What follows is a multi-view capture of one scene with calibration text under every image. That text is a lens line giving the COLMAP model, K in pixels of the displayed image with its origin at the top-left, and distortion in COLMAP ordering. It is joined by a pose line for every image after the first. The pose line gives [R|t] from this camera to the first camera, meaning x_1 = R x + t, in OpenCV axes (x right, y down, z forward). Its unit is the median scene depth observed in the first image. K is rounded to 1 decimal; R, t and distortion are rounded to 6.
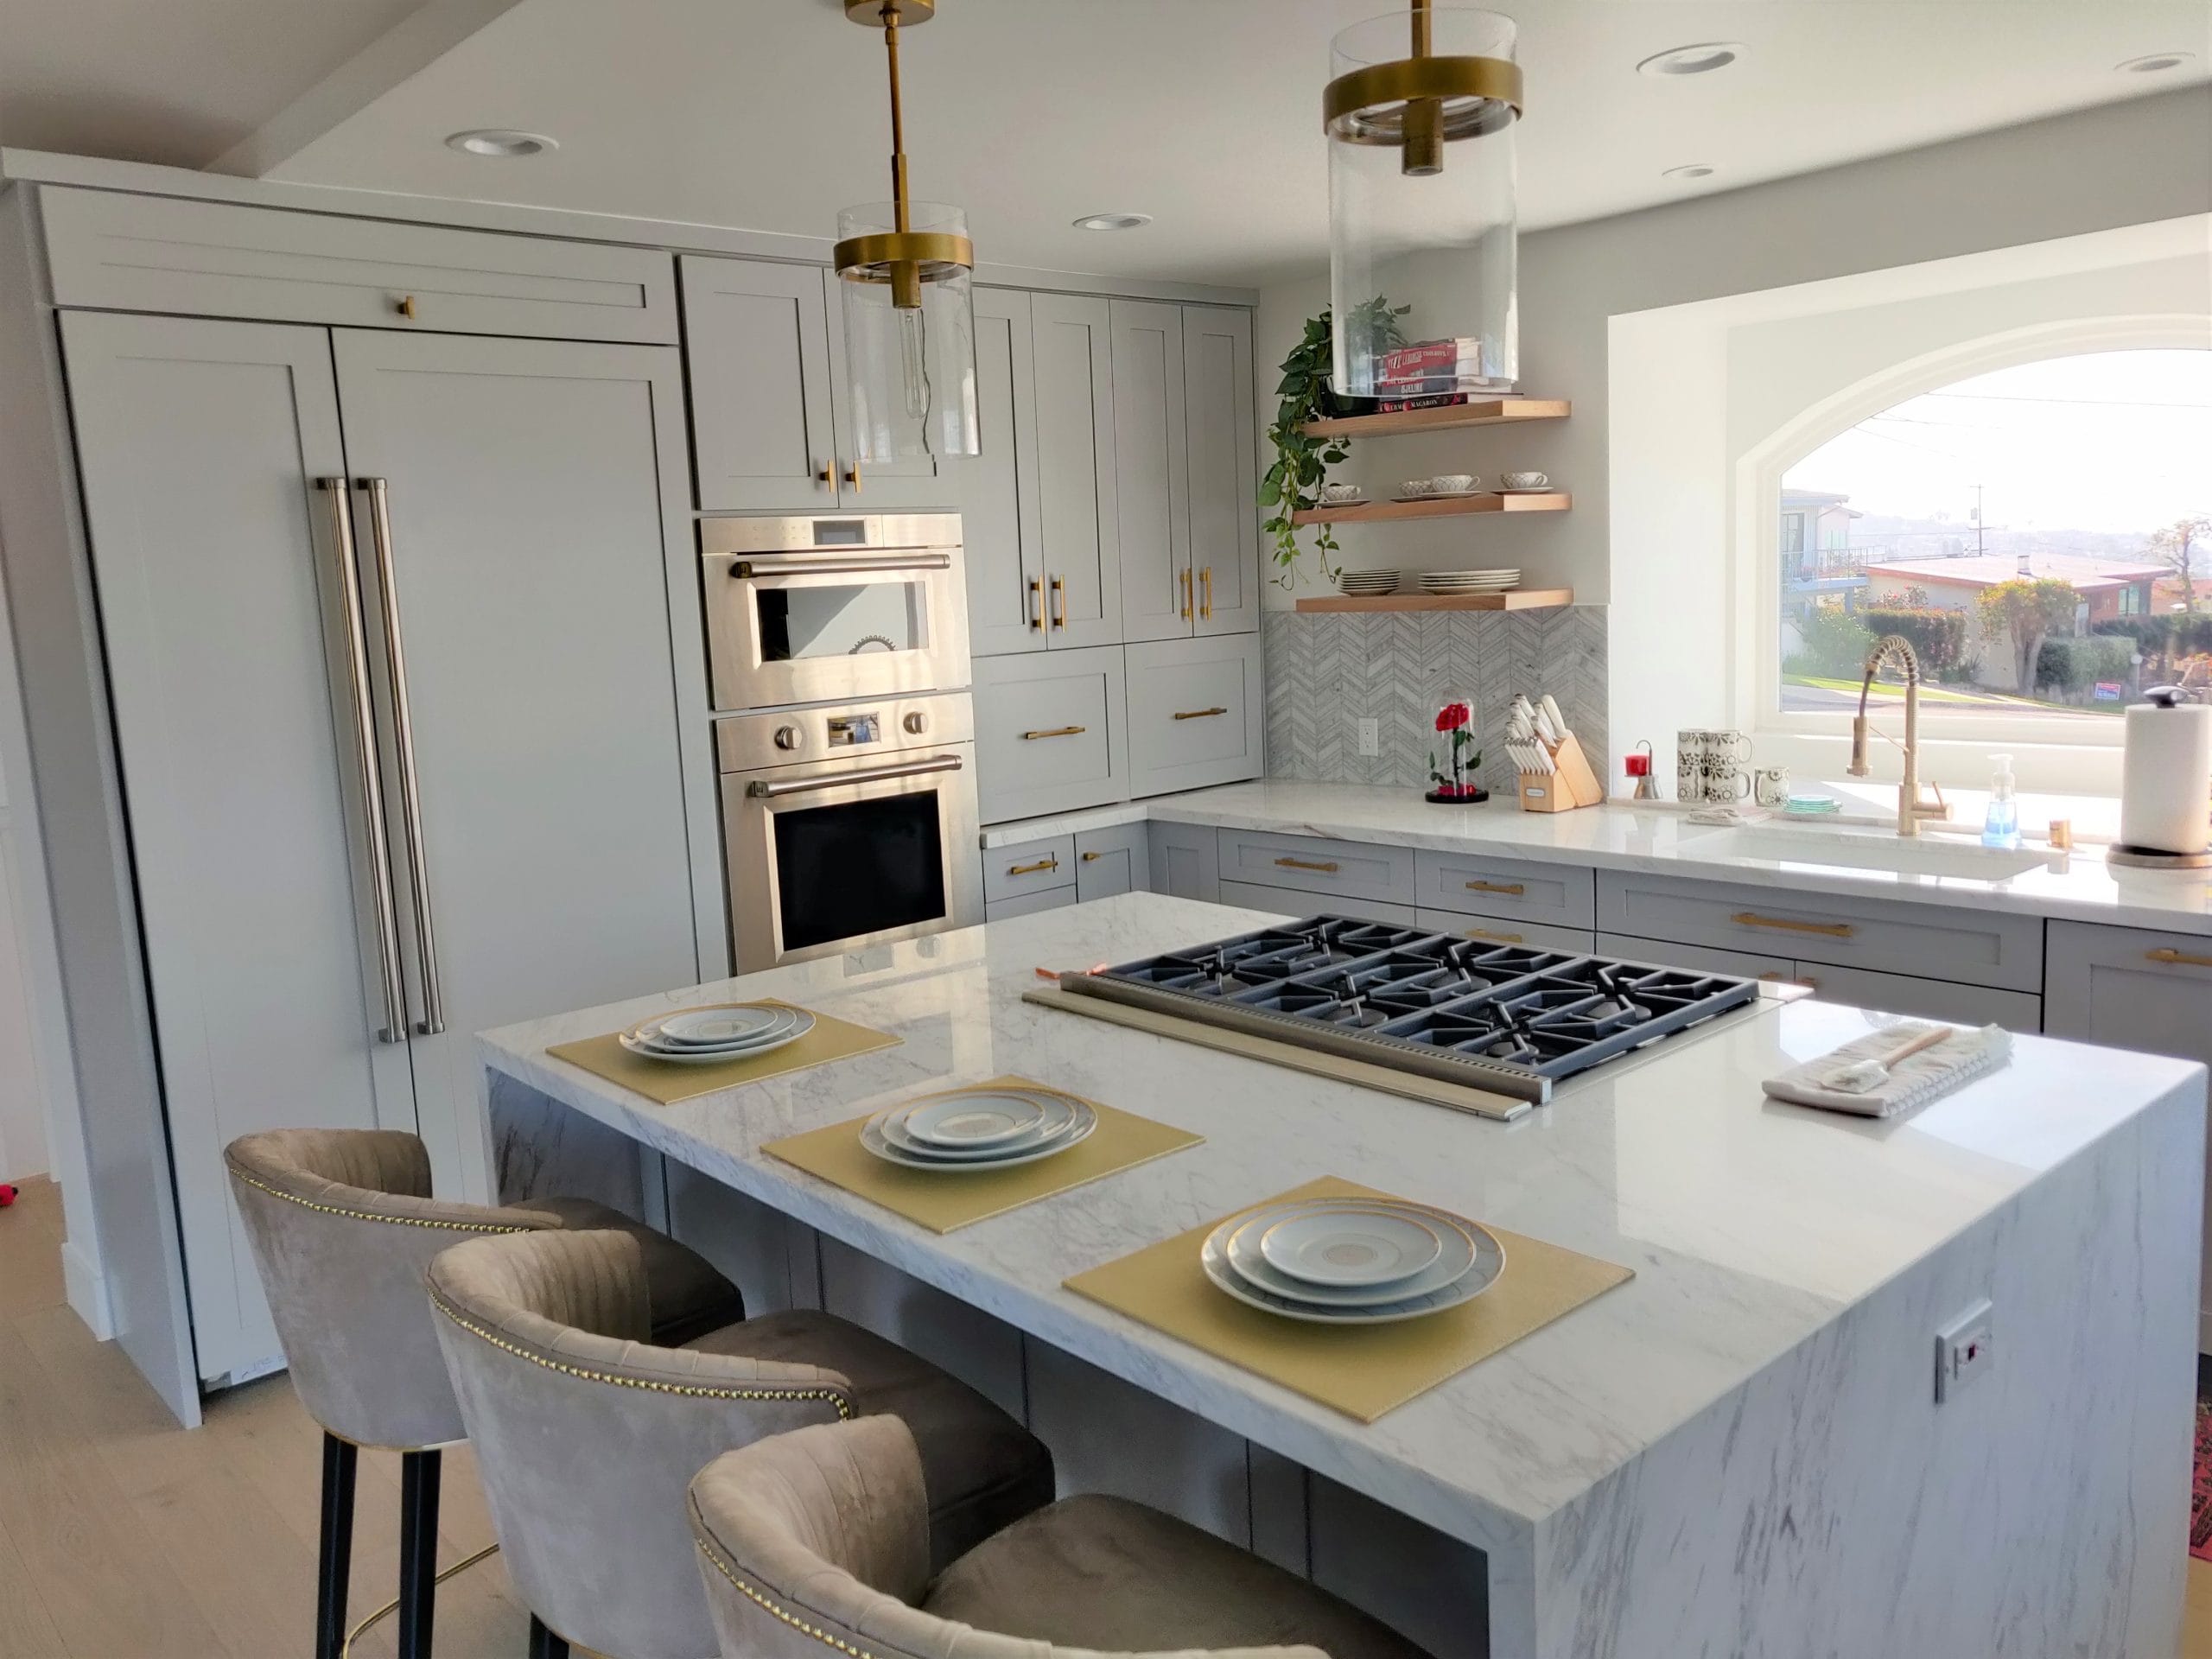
lens RADIAL K [[1715.1, 0, 1097.4], [0, 1715.1, 823.4], [0, 0, 1]] dist [-0.011788, 0.063221]
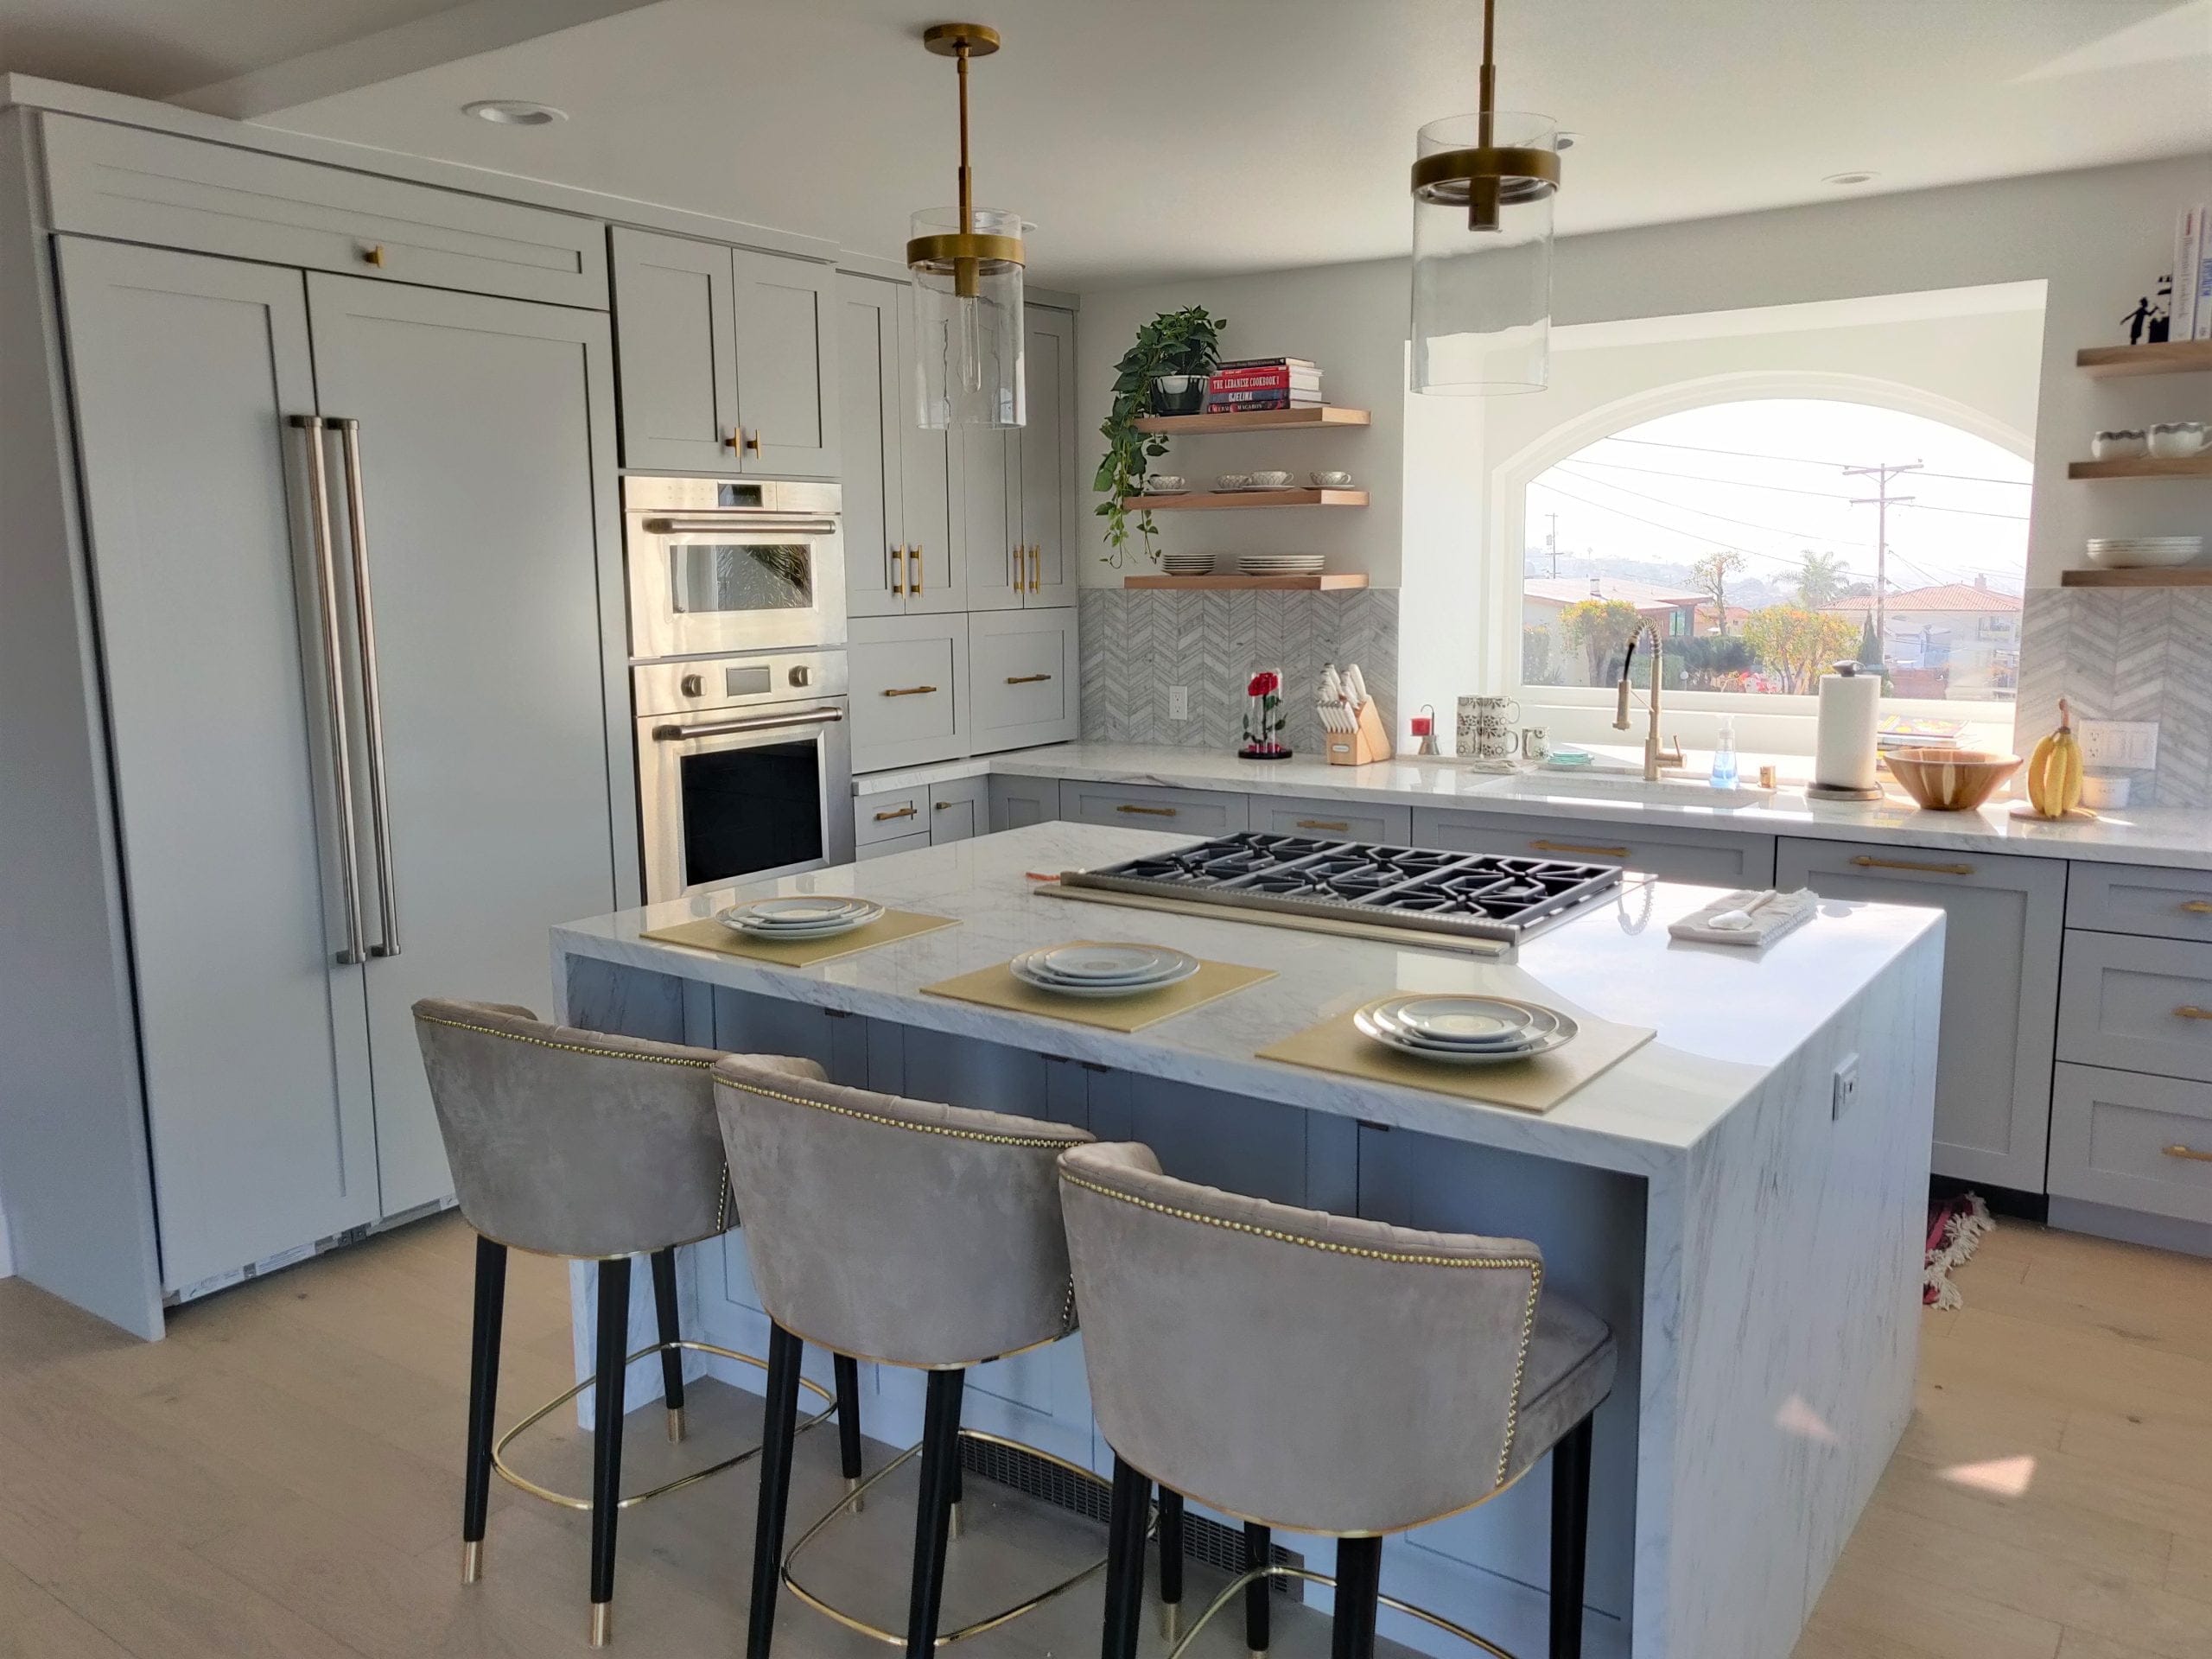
lens RADIAL K [[1715.1, 0, 1131.3], [0, 1715.1, 821.0], [0, 0, 1]] dist [-0.011788, 0.063221]
pose [[0.972480, 0.001453, 0.232984, -0.176869], [-0.001054, 0.999998, -0.001839, 0.038611], [-0.232986, 0.001543, 0.972479, -0.107904]]
